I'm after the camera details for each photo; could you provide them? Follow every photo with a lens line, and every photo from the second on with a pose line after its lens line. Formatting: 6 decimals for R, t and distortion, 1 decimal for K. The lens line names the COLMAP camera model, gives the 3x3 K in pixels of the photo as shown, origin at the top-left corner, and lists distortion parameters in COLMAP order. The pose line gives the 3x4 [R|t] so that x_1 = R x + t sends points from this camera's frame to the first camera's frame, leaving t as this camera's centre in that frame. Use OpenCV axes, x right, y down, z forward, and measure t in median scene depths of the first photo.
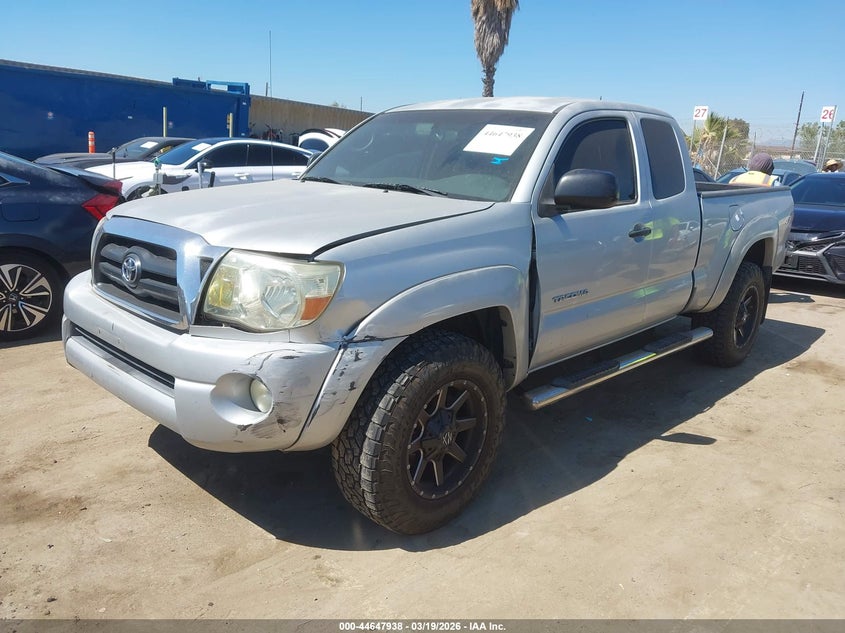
lens RADIAL K [[666.0, 0, 417.2], [0, 666.0, 322.9], [0, 0, 1]] dist [0.018085, 0.003261]
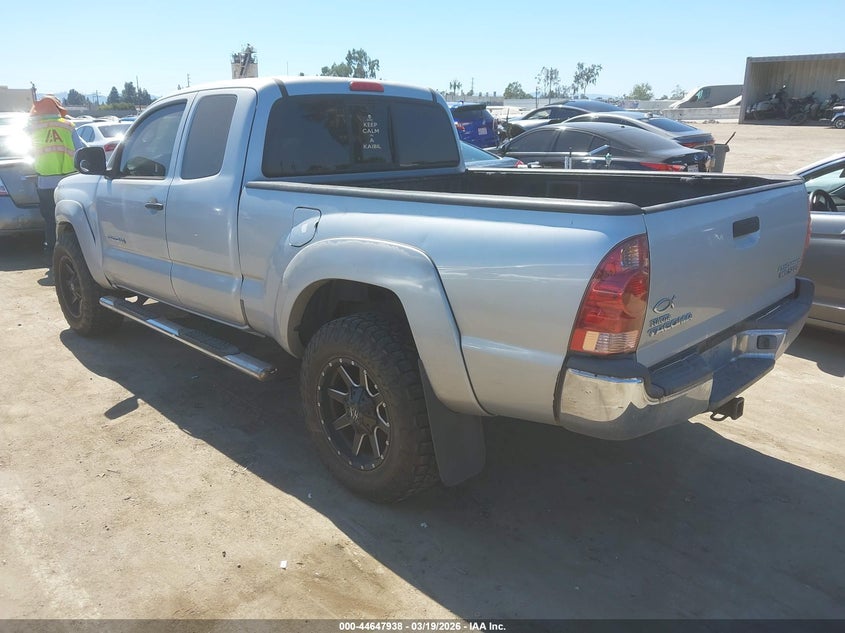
lens RADIAL K [[666.0, 0, 426.0], [0, 666.0, 319.1], [0, 0, 1]] dist [0.018085, 0.003261]
pose [[-0.014547, 0.234053, -0.972115, 1.307732], [-0.249696, 0.940565, 0.230193, -0.298510], [0.968215, 0.246082, 0.044759, 1.297735]]
